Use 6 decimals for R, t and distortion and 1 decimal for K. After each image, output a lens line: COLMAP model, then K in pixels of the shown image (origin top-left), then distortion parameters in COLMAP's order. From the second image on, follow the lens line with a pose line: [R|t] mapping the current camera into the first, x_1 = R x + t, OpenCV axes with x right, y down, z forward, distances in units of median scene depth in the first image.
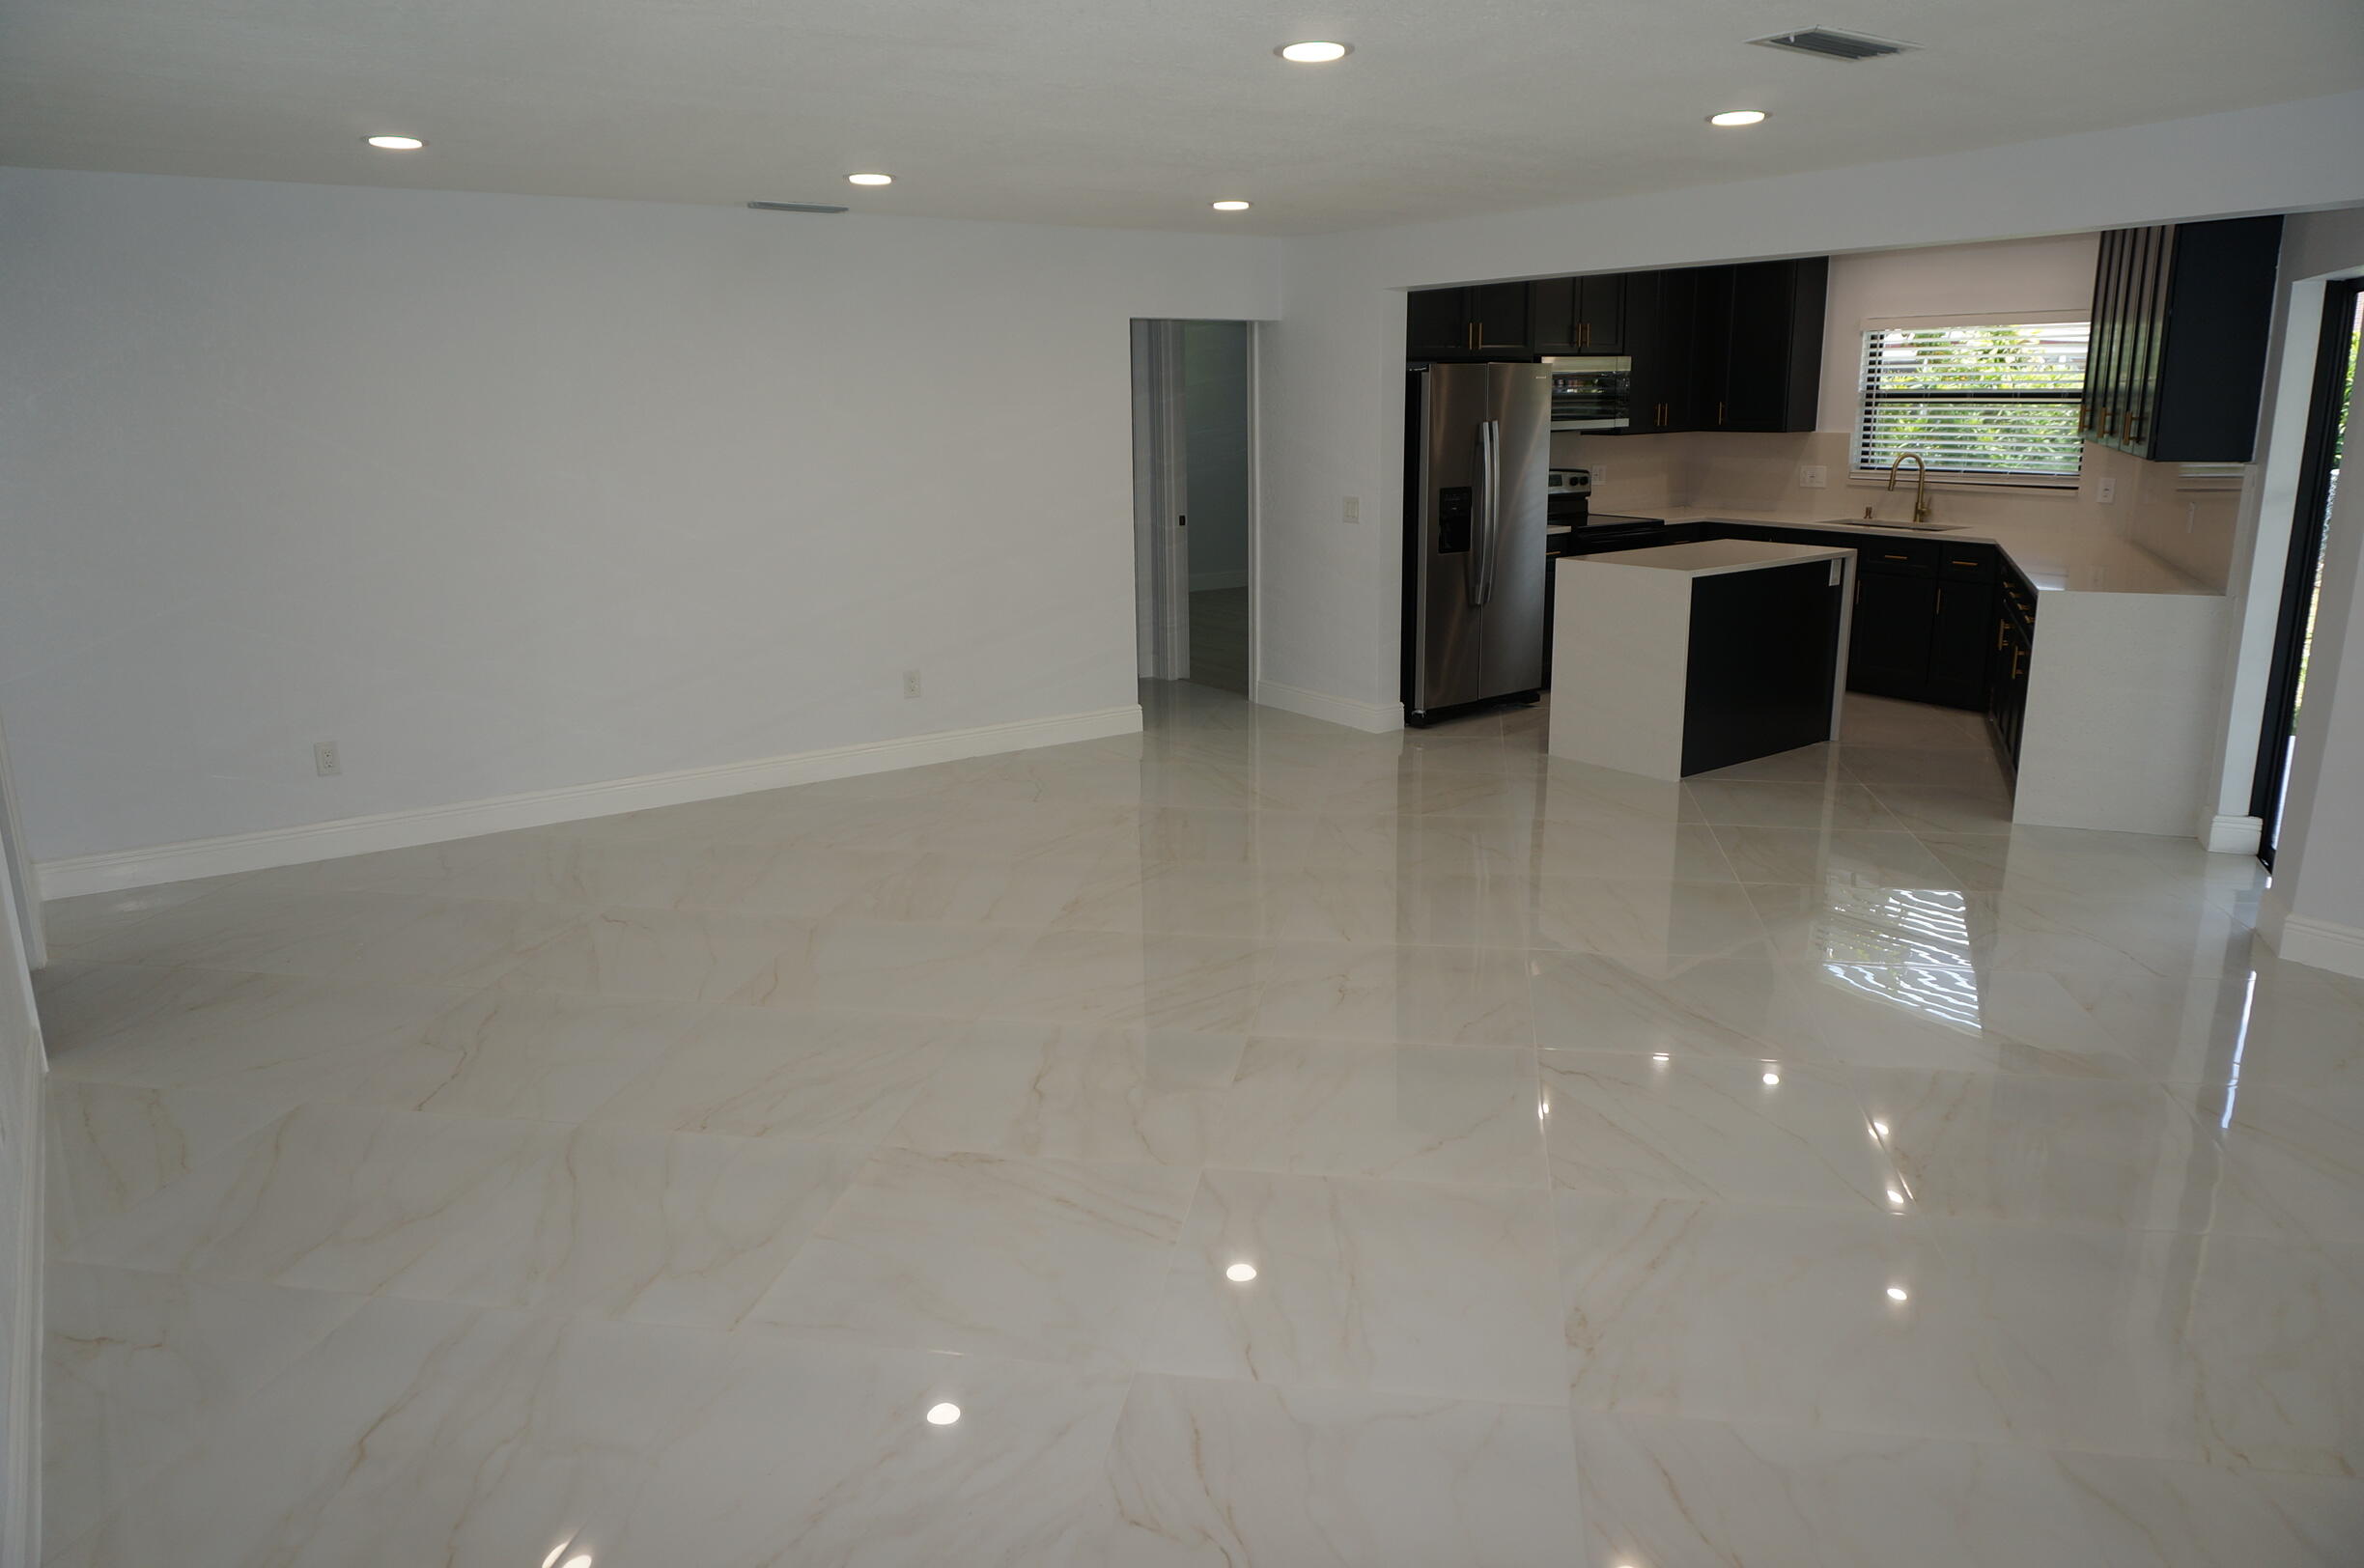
lens RADIAL K [[1568.8, 0, 1192.8], [0, 1568.8, 802.5], [0, 0, 1]] dist [-0.051126, 0.022460]
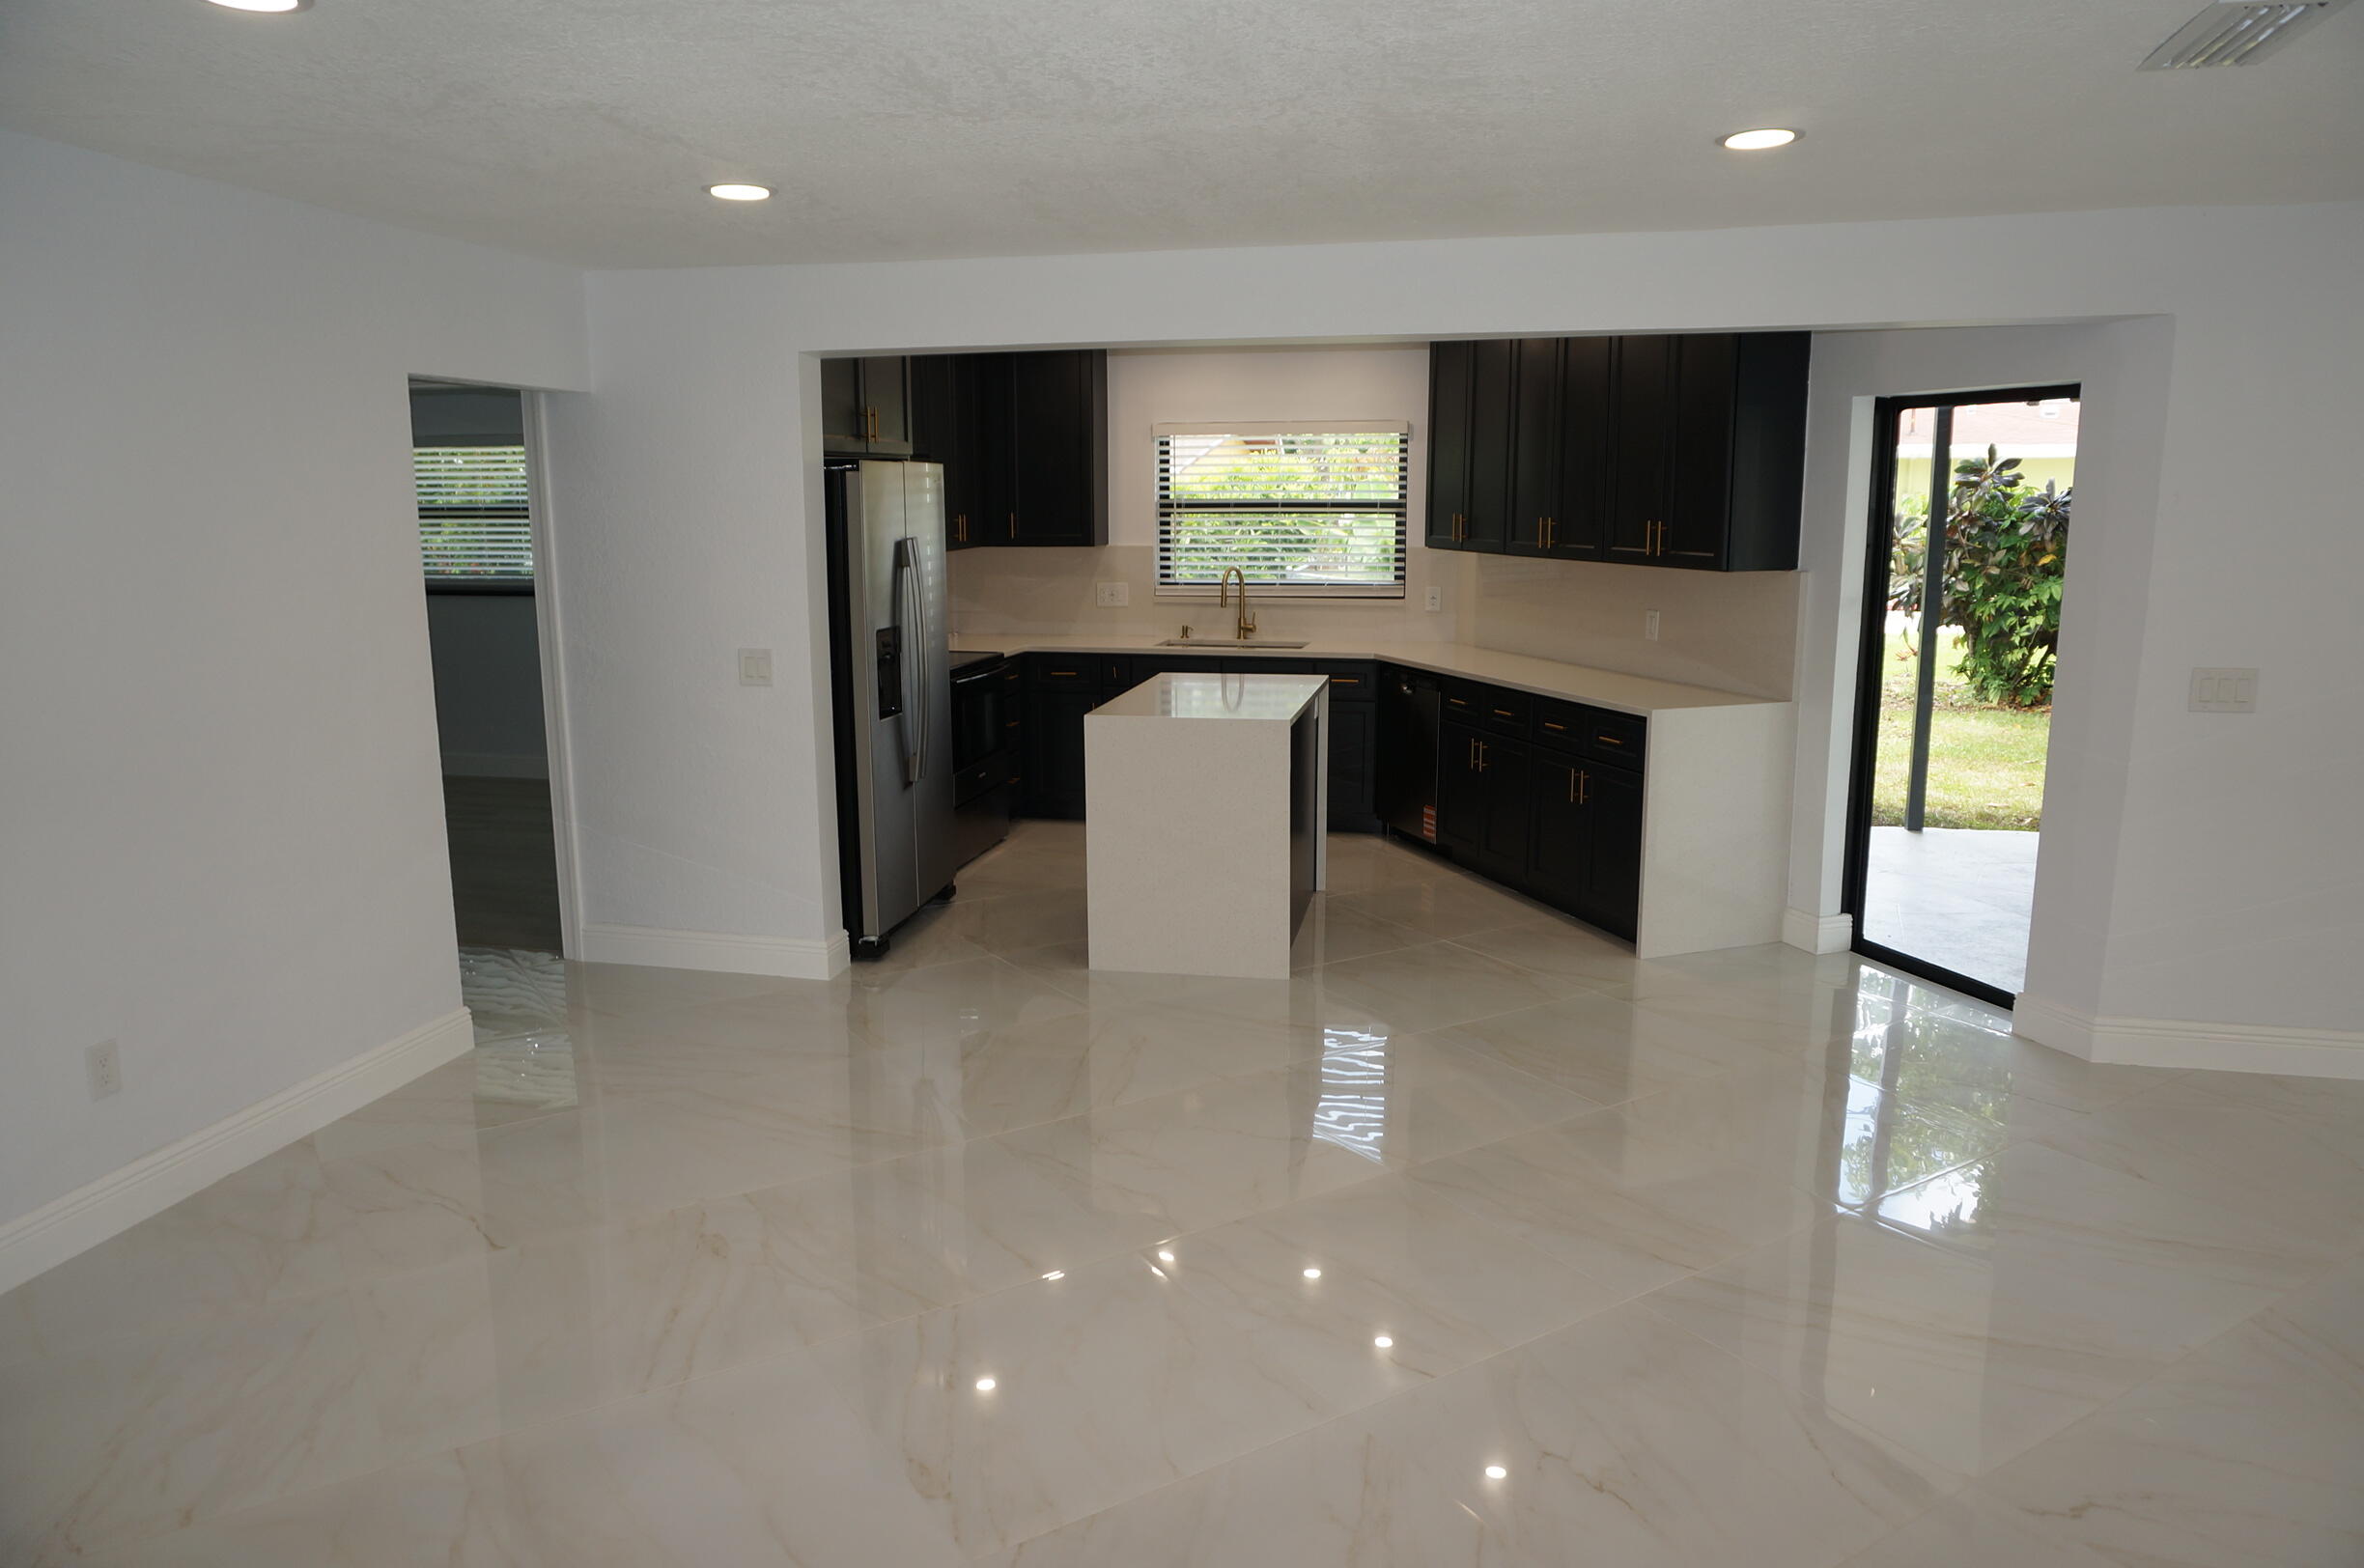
lens RADIAL K [[1568.8, 0, 1192.8], [0, 1568.8, 802.5], [0, 0, 1]] dist [-0.051126, 0.022460]
pose [[0.731895, -0.116955, 0.671306, -0.203242], [0.163547, 0.986515, -0.006438, -0.083247], [-0.661500, 0.114502, 0.741153, 0.333831]]
